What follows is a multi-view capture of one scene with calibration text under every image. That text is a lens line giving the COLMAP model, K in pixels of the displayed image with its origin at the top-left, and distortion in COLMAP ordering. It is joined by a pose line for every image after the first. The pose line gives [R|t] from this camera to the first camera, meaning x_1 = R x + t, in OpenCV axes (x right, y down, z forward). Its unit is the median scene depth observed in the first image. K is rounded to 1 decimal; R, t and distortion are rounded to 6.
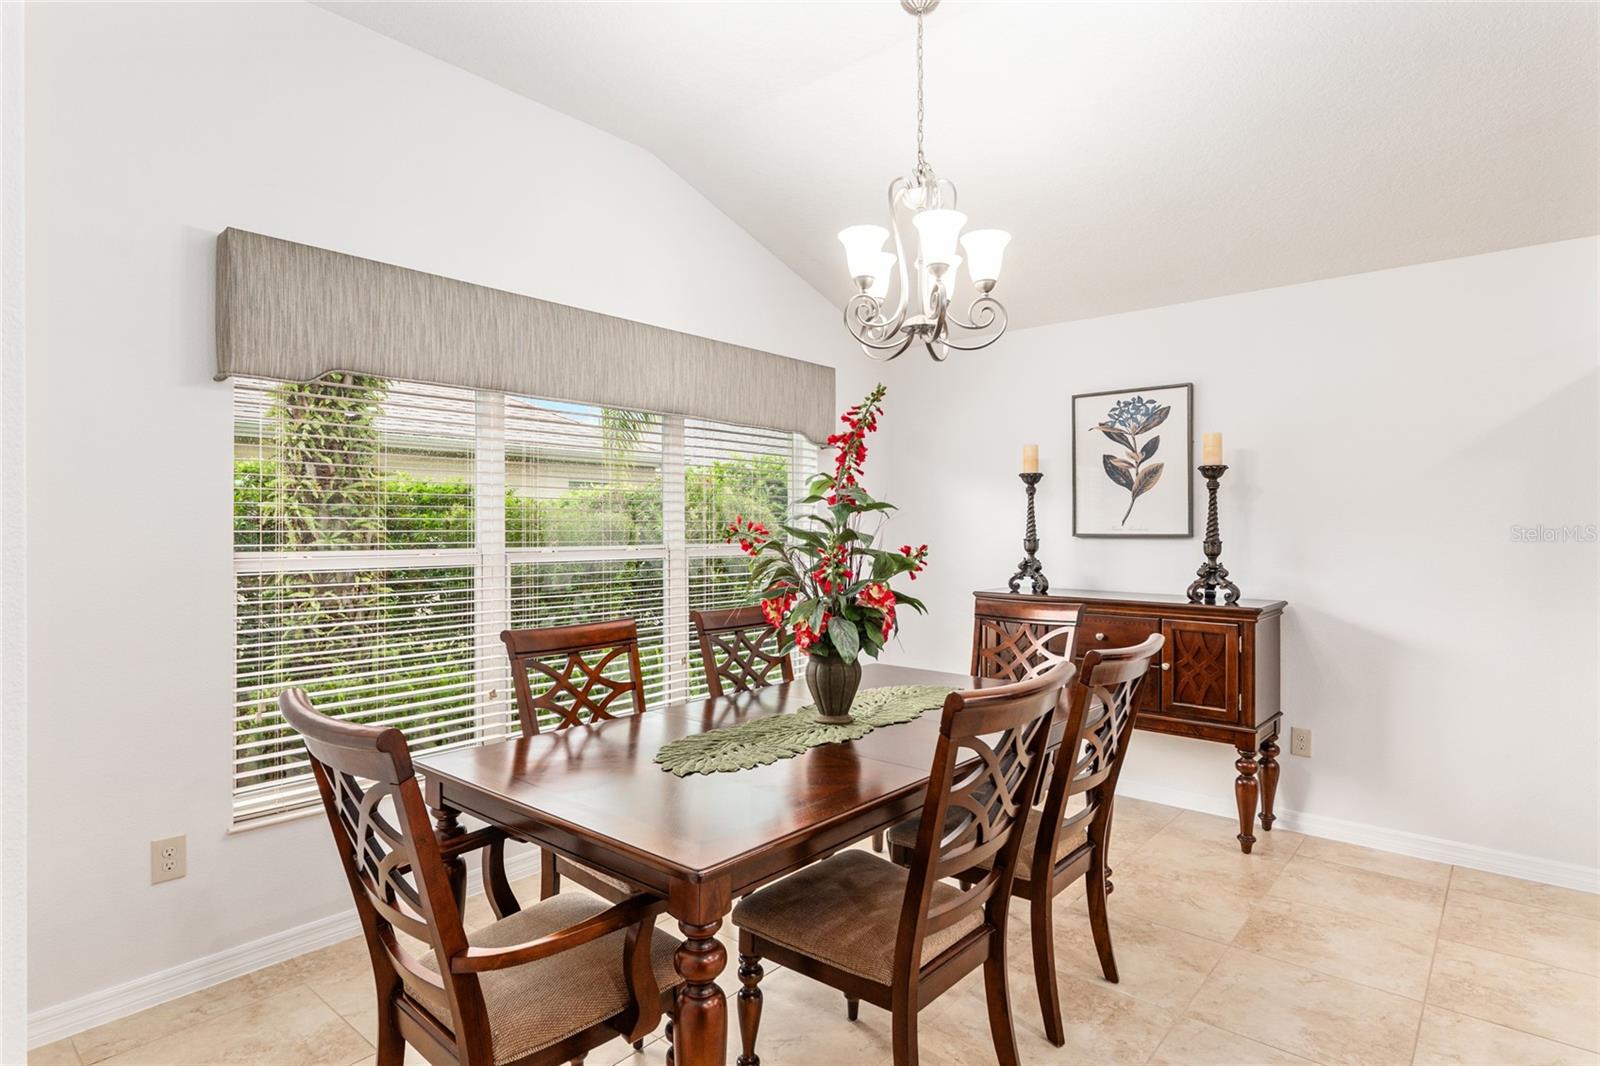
lens RADIAL K [[872.4, 0, 800.0], [0, 872.4, 533.0], [0, 0, 1]] dist [-0.000391, -0.000106]
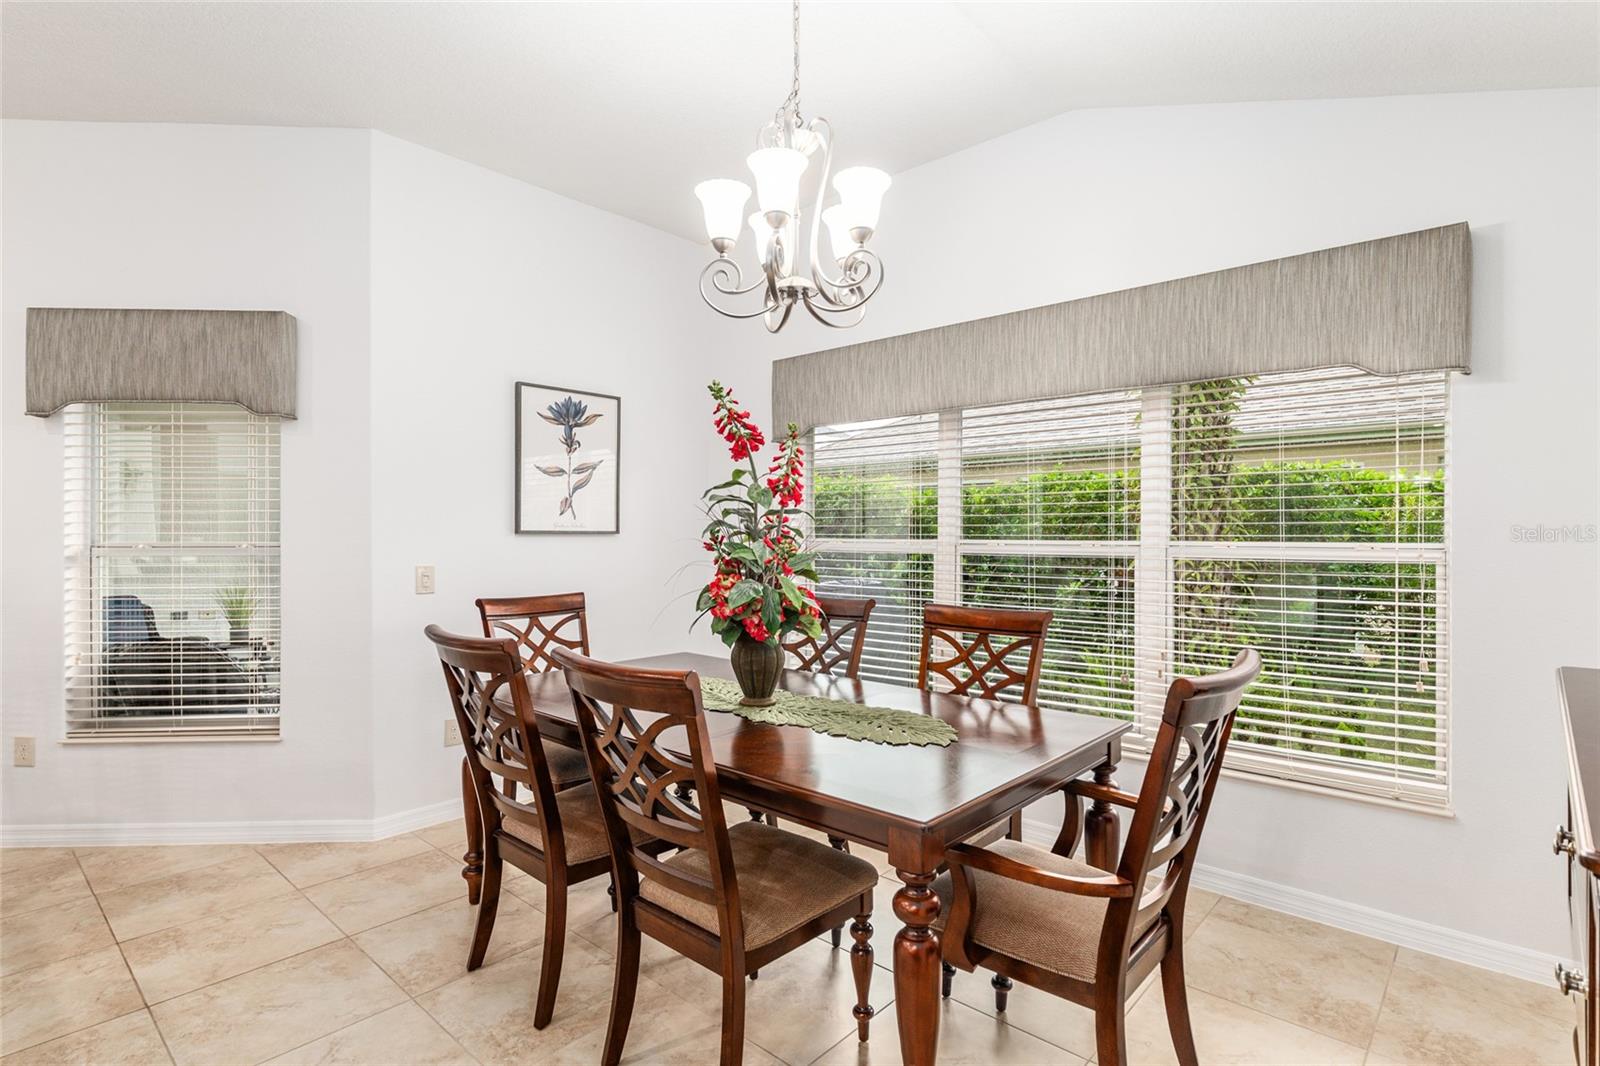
lens RADIAL K [[788.8, 0, 800.0], [0, 788.8, 533.0], [0, 0, 1]] dist [-0.000390, -0.000042]
pose [[-0.030456, 0.005703, -0.999520, 0.693667], [0.001939, 0.999982, 0.005647, 0.003375], [0.999534, -0.001766, -0.030467, 0.752206]]
